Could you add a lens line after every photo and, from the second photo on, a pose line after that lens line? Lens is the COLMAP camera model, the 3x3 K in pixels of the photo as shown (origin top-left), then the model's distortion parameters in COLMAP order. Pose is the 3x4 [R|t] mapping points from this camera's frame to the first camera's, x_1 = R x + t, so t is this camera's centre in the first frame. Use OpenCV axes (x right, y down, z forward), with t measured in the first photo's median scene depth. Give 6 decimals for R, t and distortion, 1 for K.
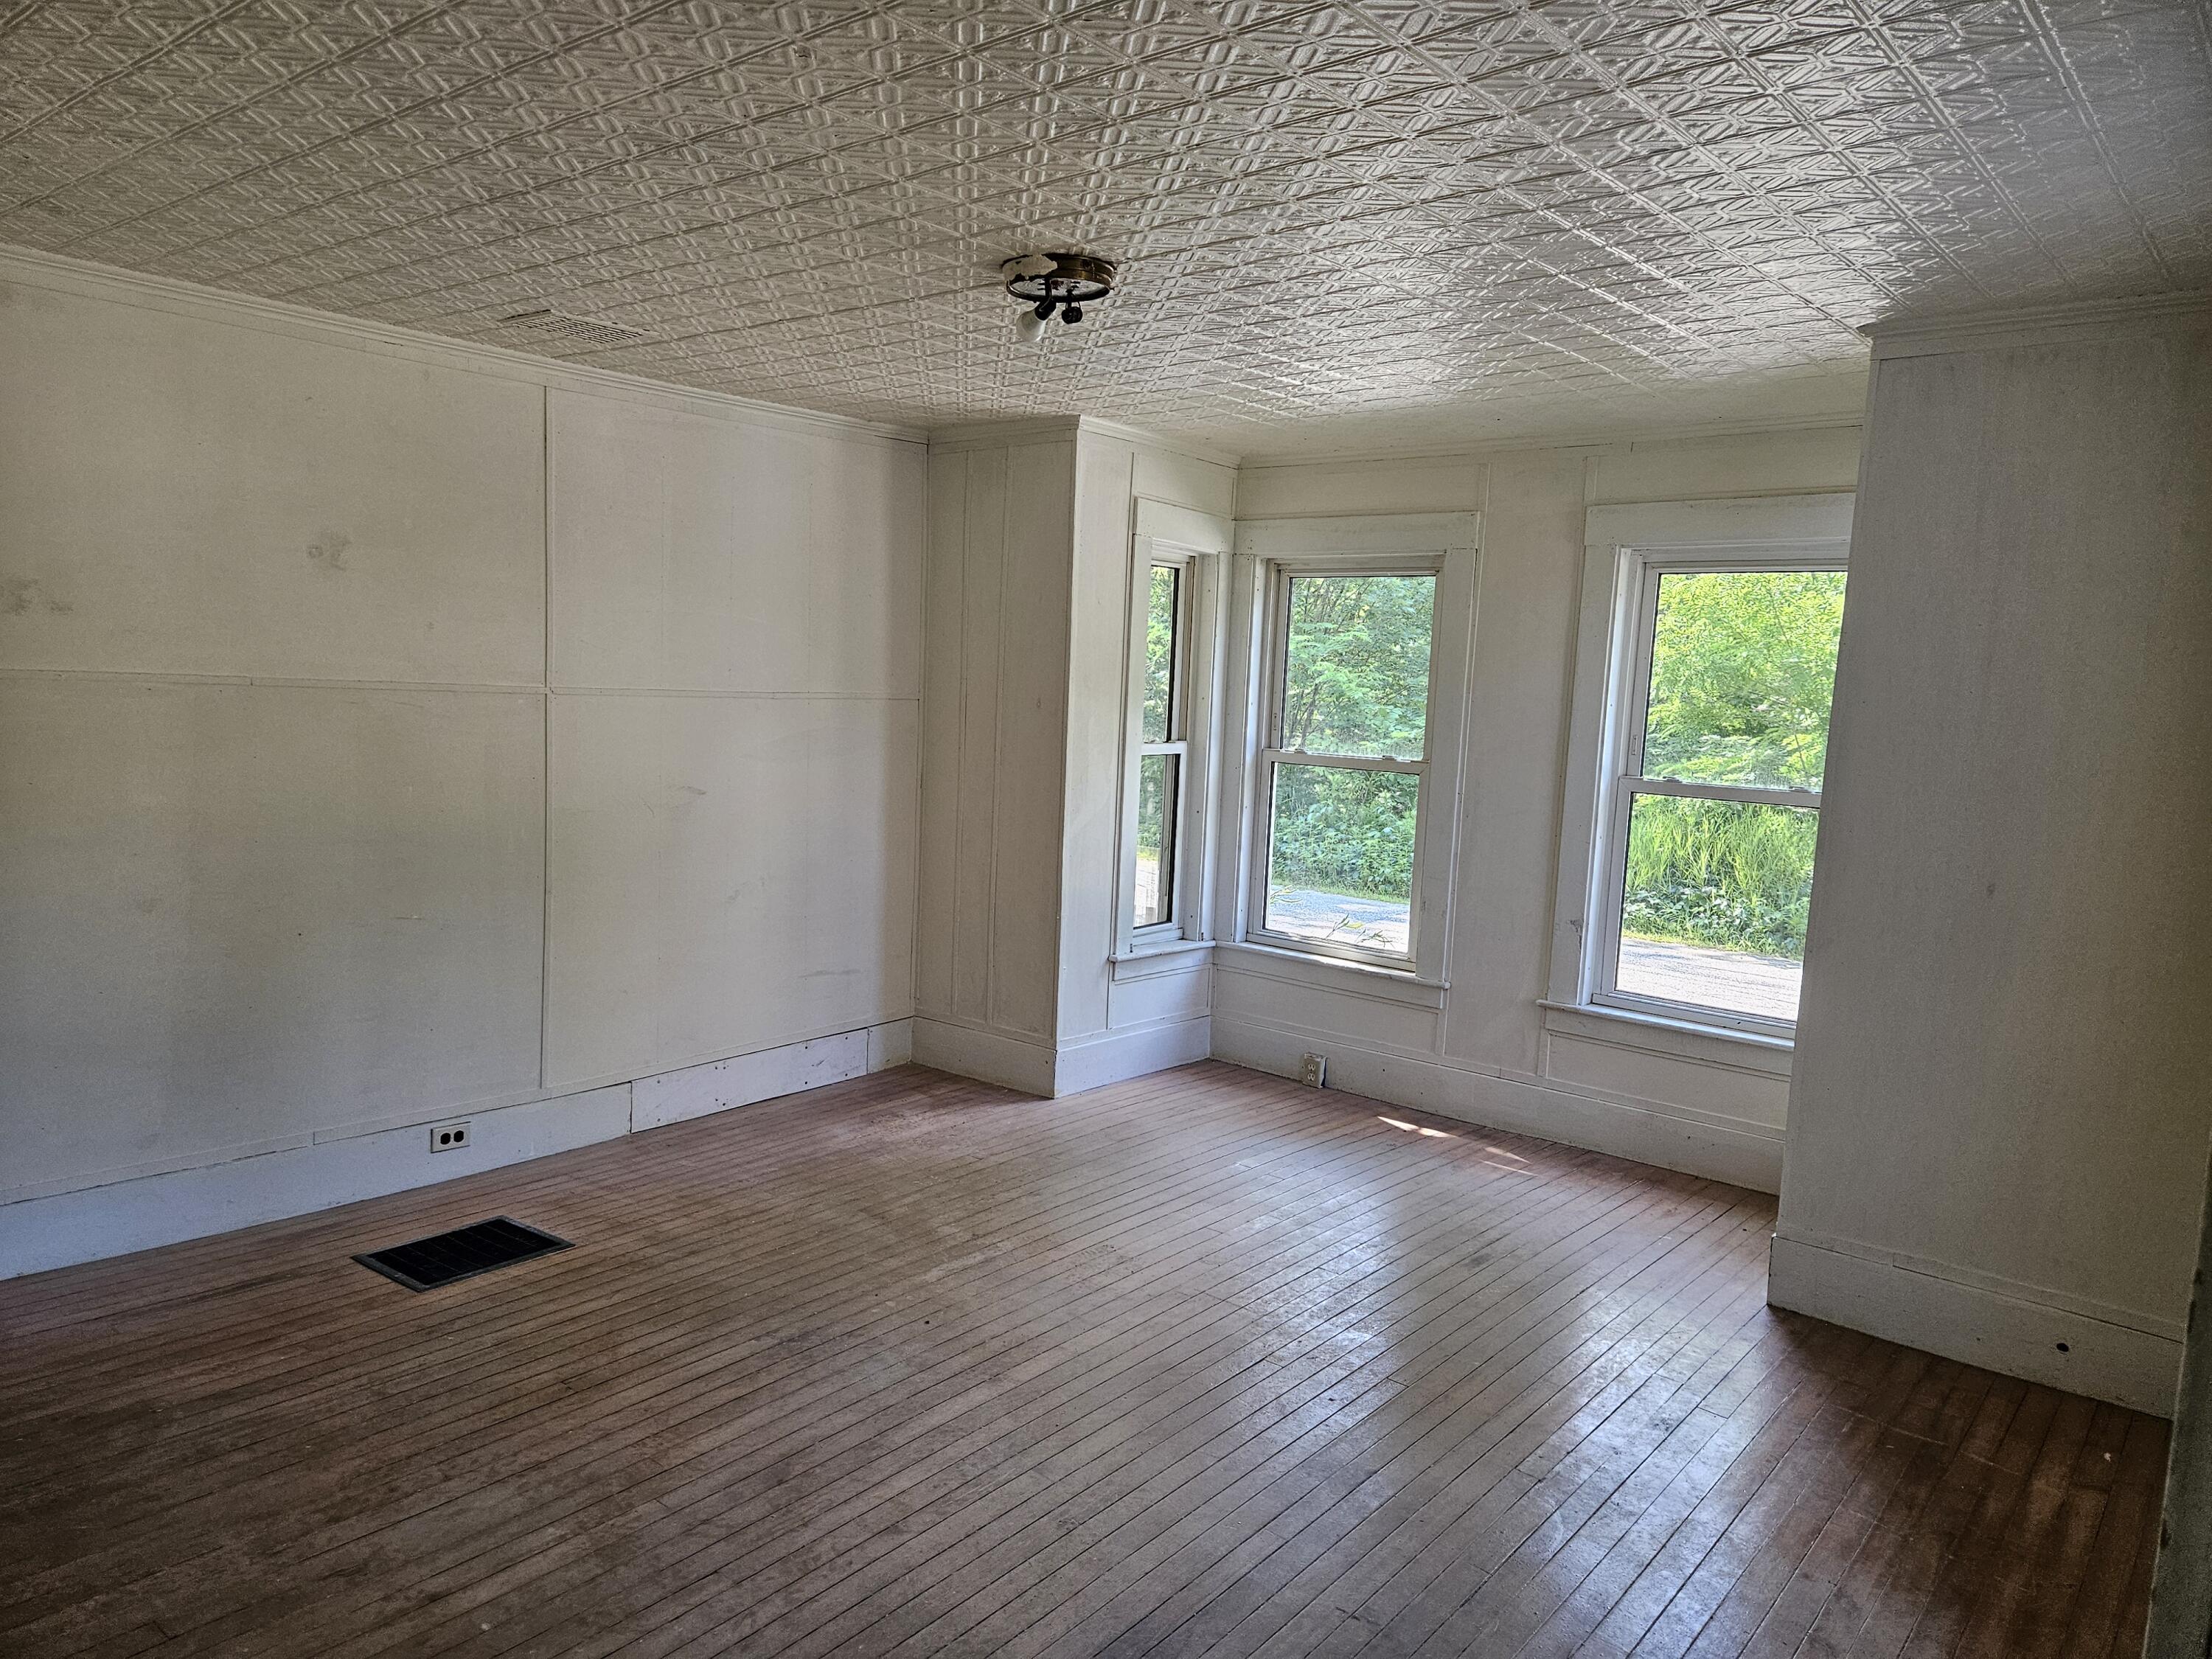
lens RADIAL K [[1476.1, 0, 1060.3], [0, 1476.1, 840.0], [0, 0, 1]] dist [0.034935, -0.001363]
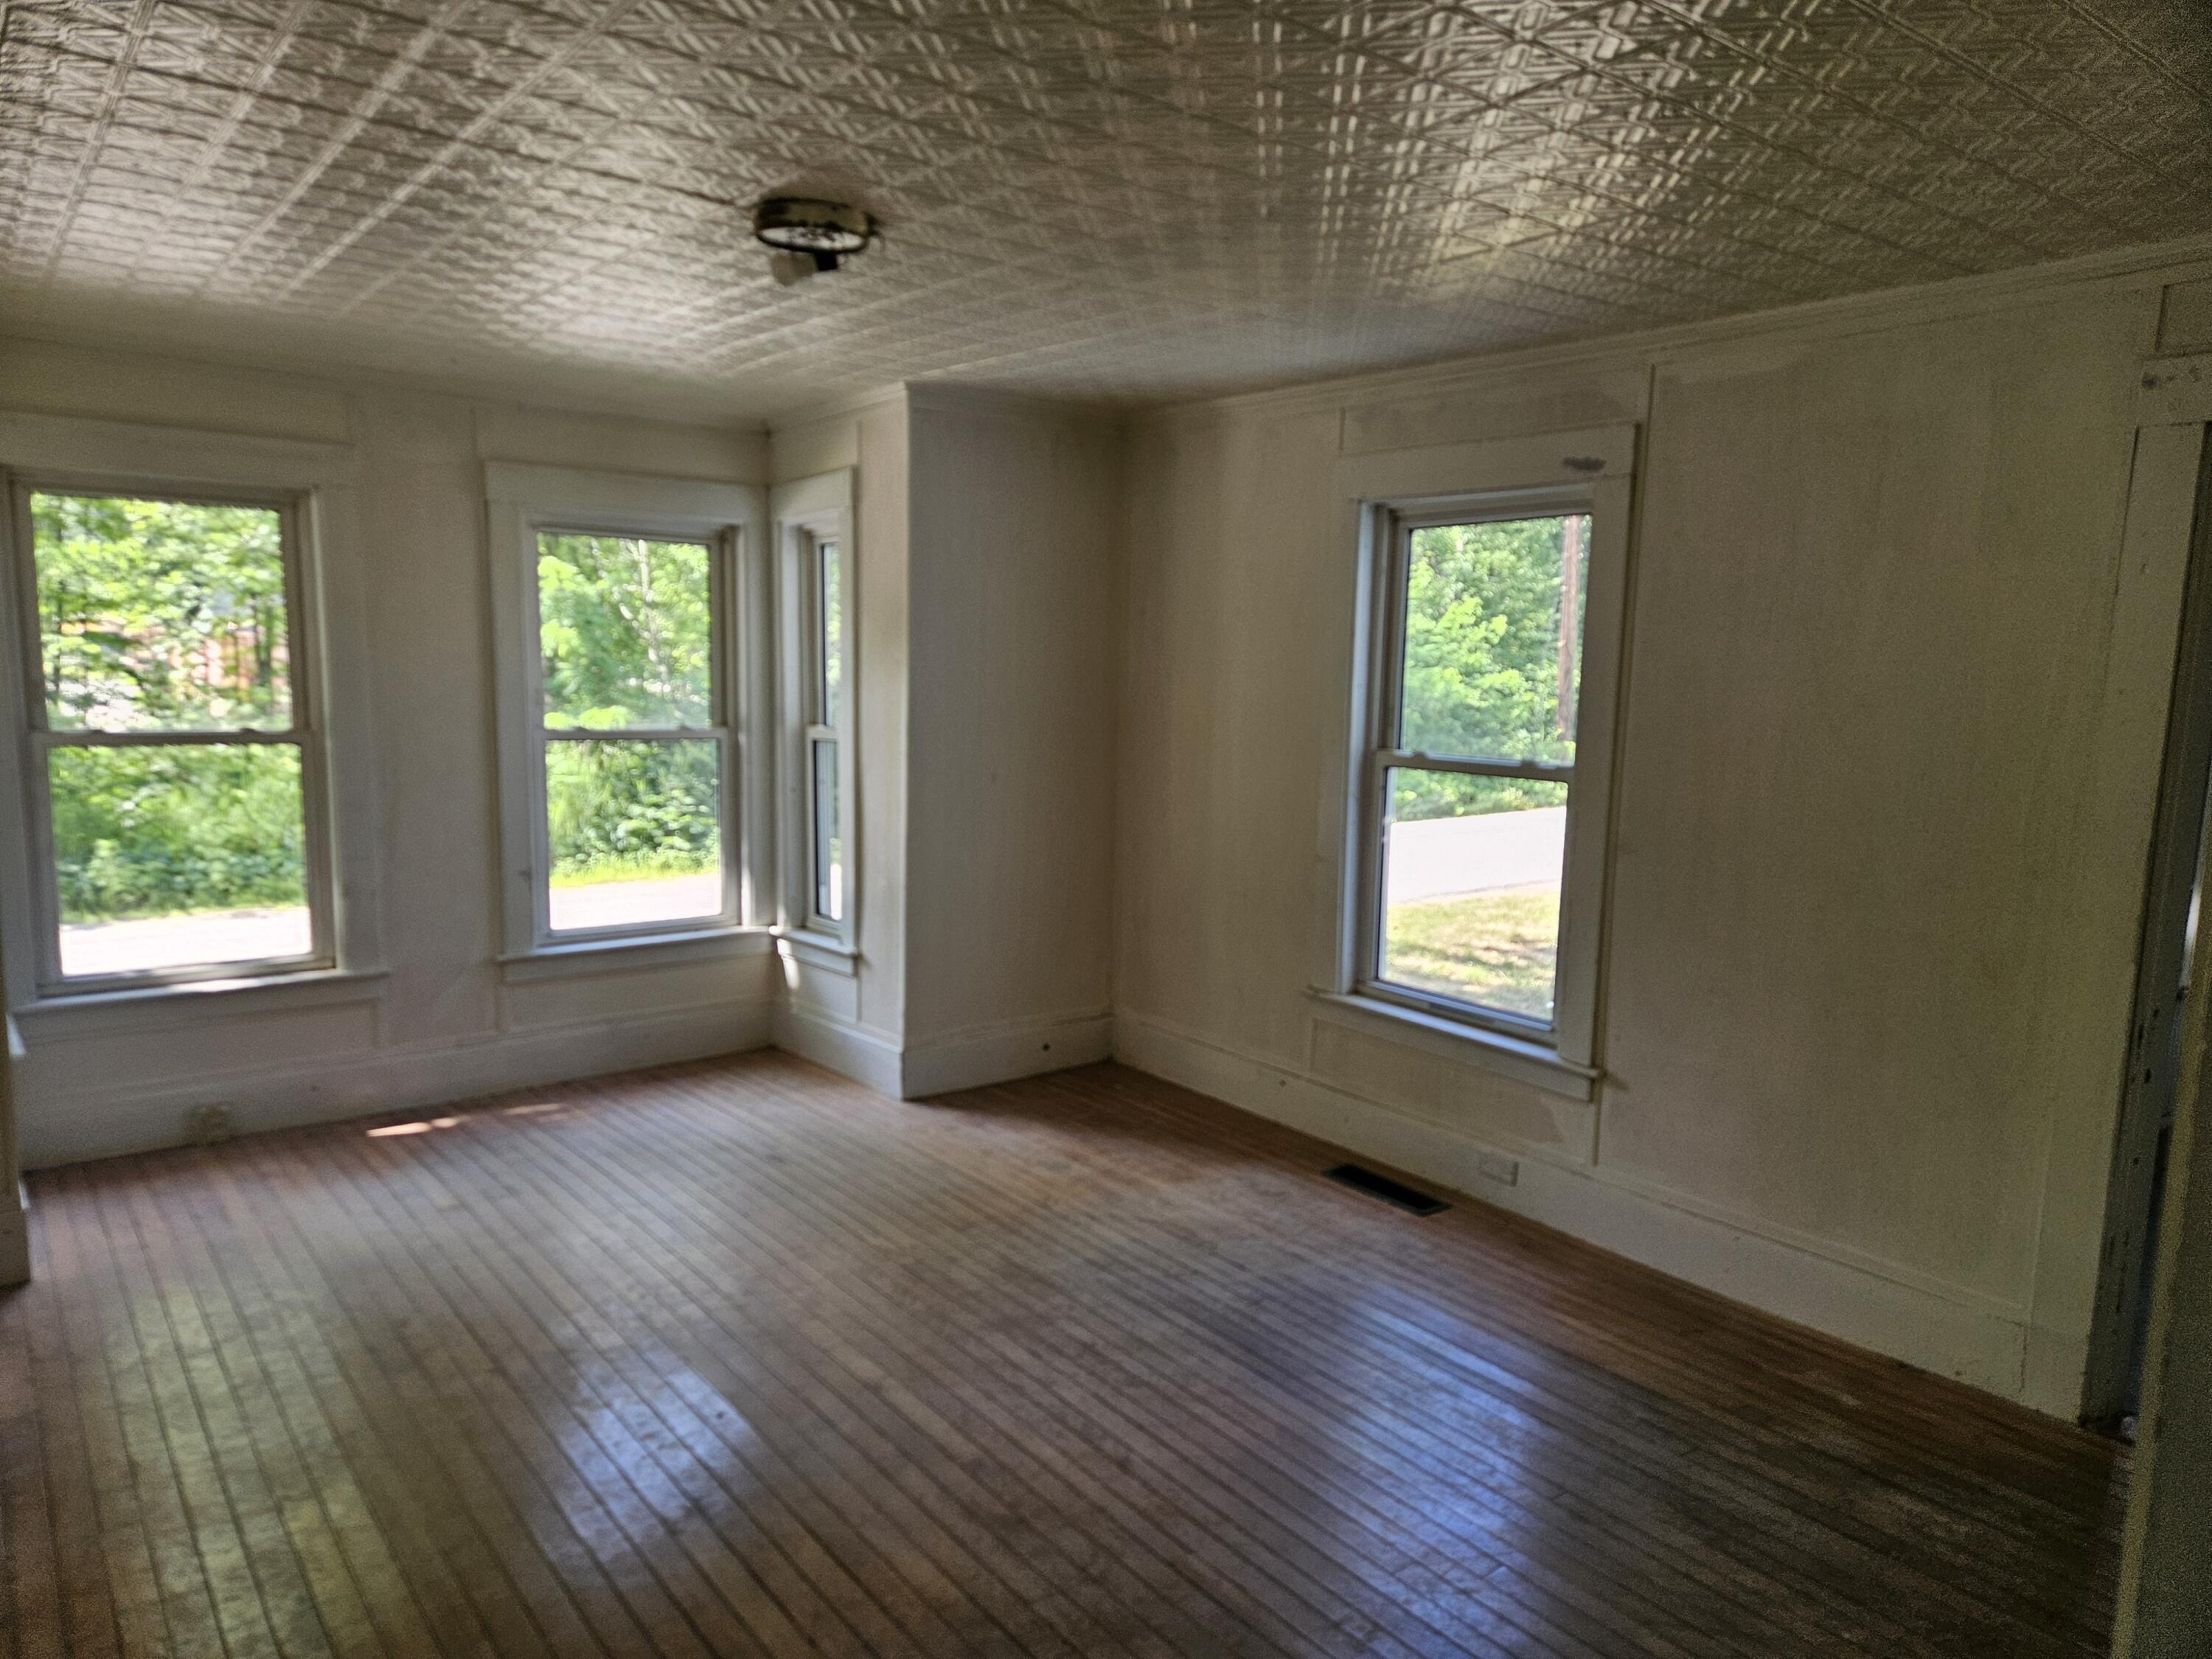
lens RADIAL K [[1476.1, 0, 1081.5], [0, 1476.1, 868.6], [0, 0, 1]] dist [0.034935, -0.001363]
pose [[0.198164, -0.176547, 0.964138, -0.587964], [0.104647, 0.981833, 0.158279, -0.072593], [-0.974567, 0.069529, 0.213039, 0.418878]]
